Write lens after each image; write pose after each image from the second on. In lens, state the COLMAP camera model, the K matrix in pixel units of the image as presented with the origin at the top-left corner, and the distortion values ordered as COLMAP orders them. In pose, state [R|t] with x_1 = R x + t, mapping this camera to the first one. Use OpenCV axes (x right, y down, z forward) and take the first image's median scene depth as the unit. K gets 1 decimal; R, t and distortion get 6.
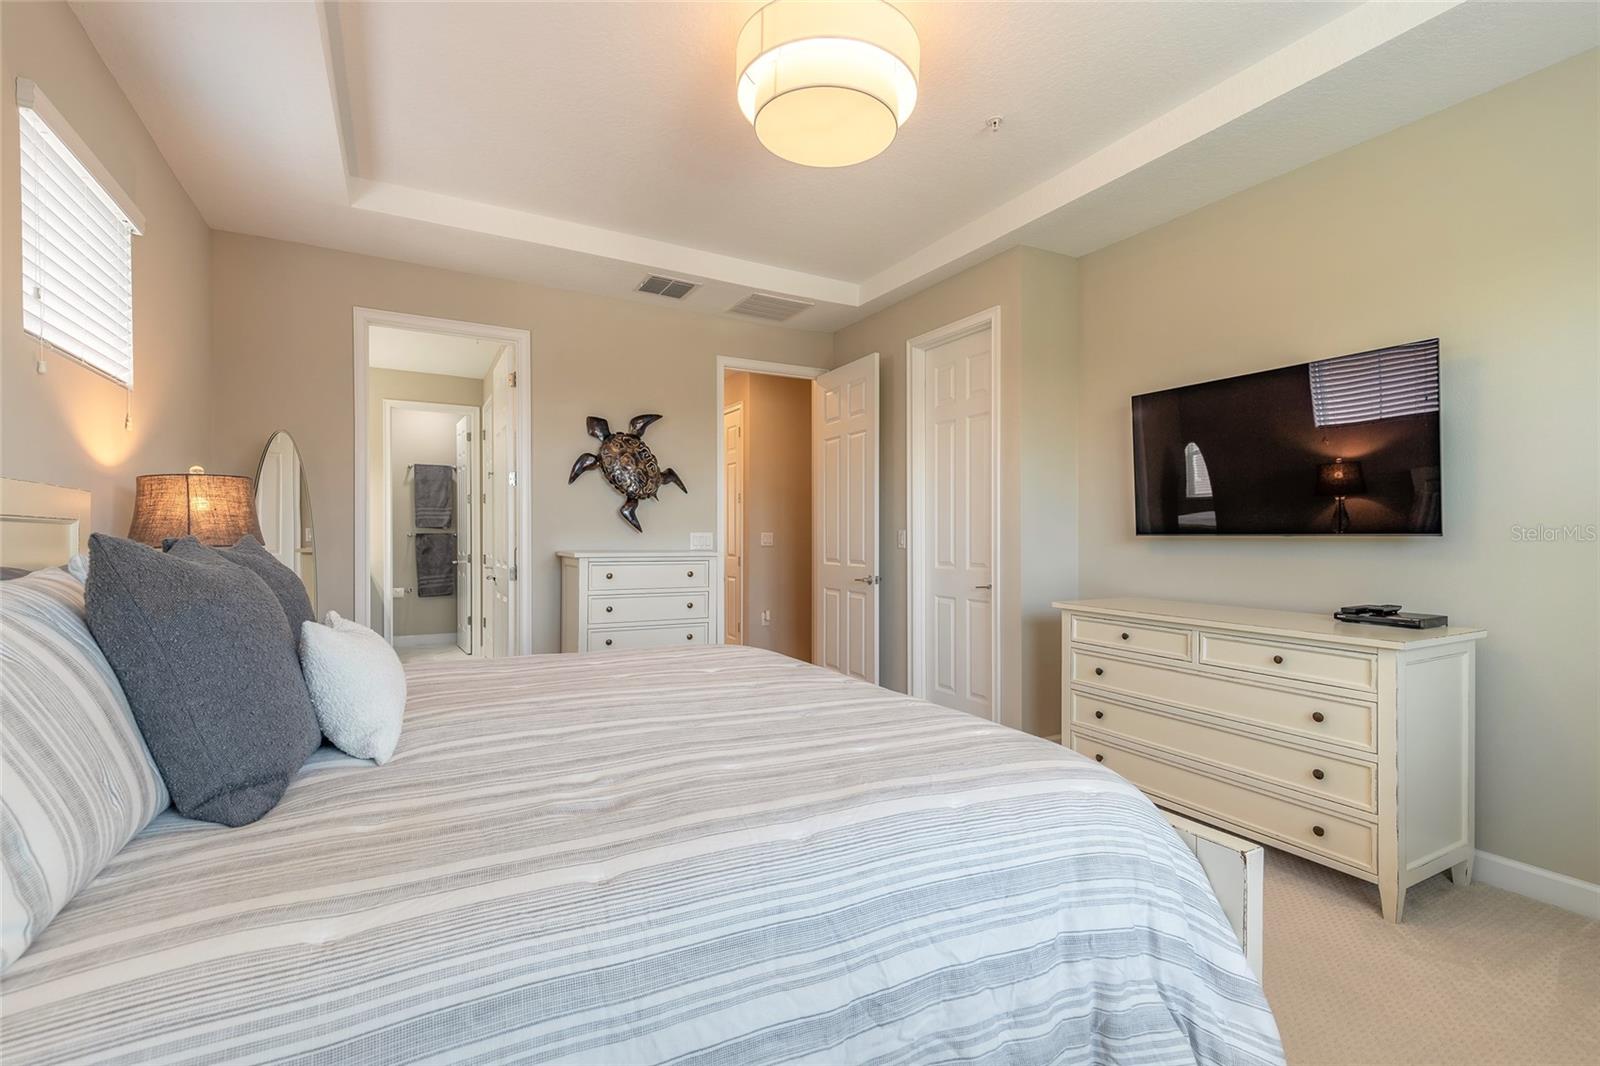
lens RADIAL K [[723.9, 0, 797.1], [0, 723.9, 537.3], [0, 0, 1]] dist [0.005813, -0.000033]
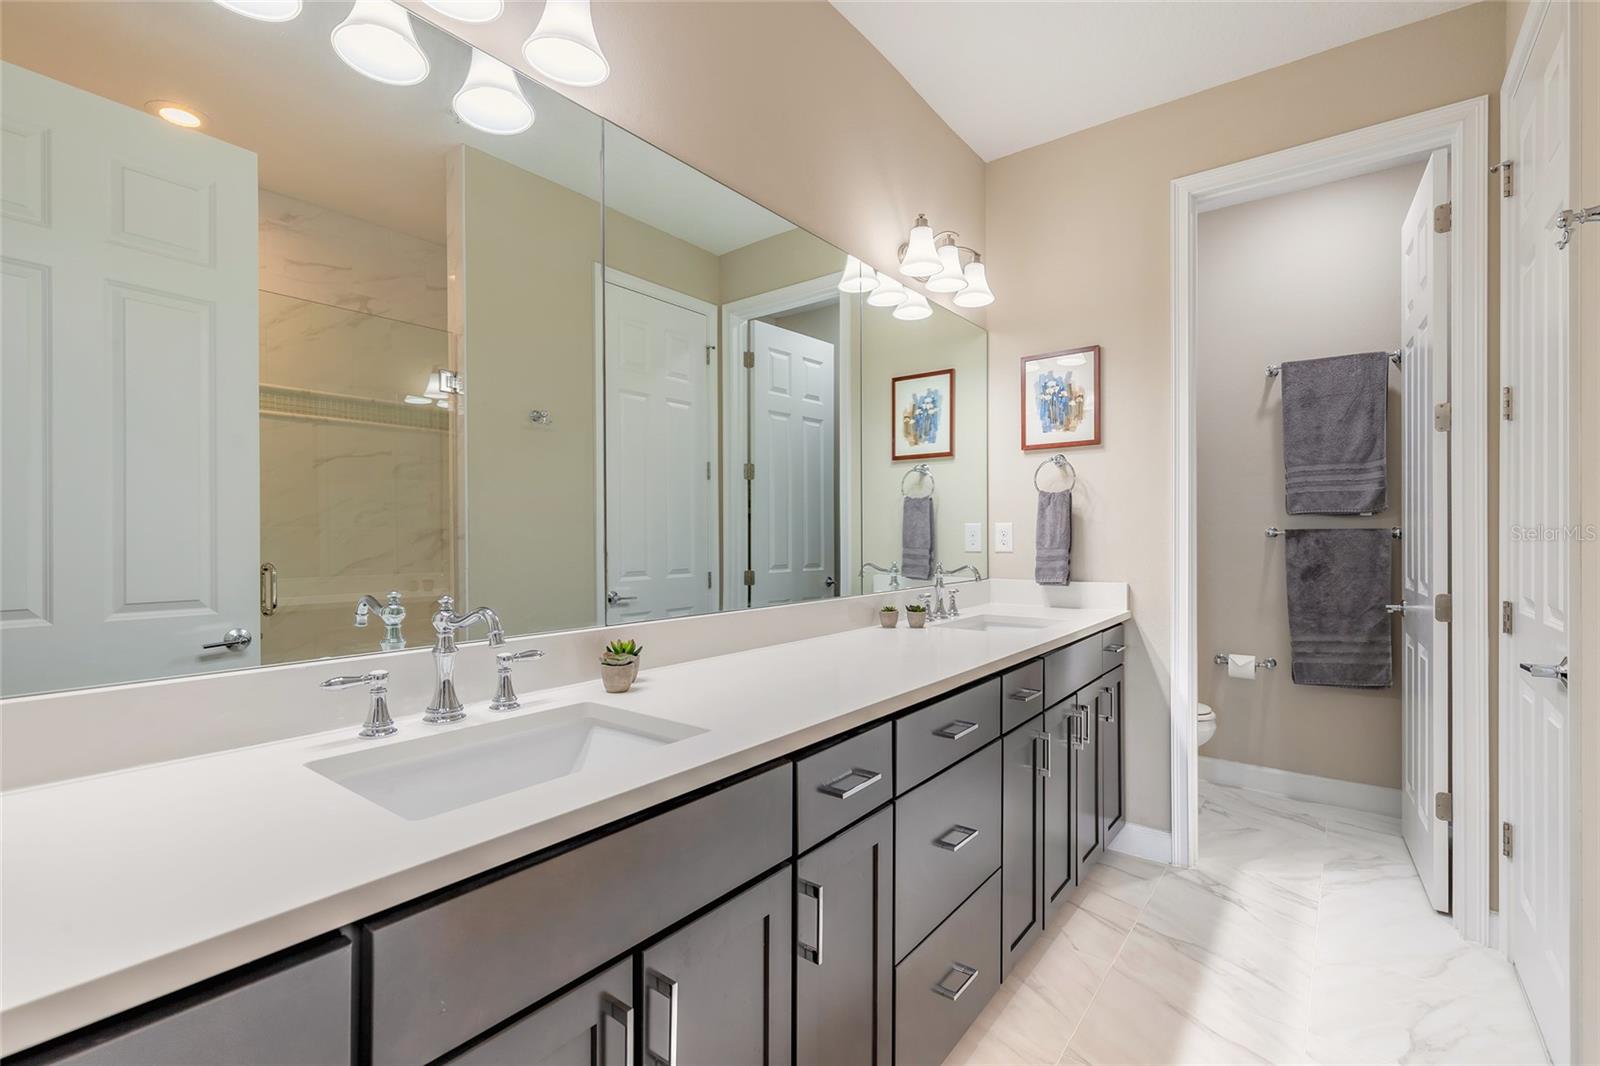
lens RADIAL K [[723.9, 0, 797.1], [0, 723.9, 537.3], [0, 0, 1]] dist [0.005813, -0.000033]
pose [[0.406687, 0.000059, -0.913568, -0.257765], [-0.000568, 1.000000, -0.000189, -0.000516], [0.913567, 0.000595, 0.406687, 0.571323]]
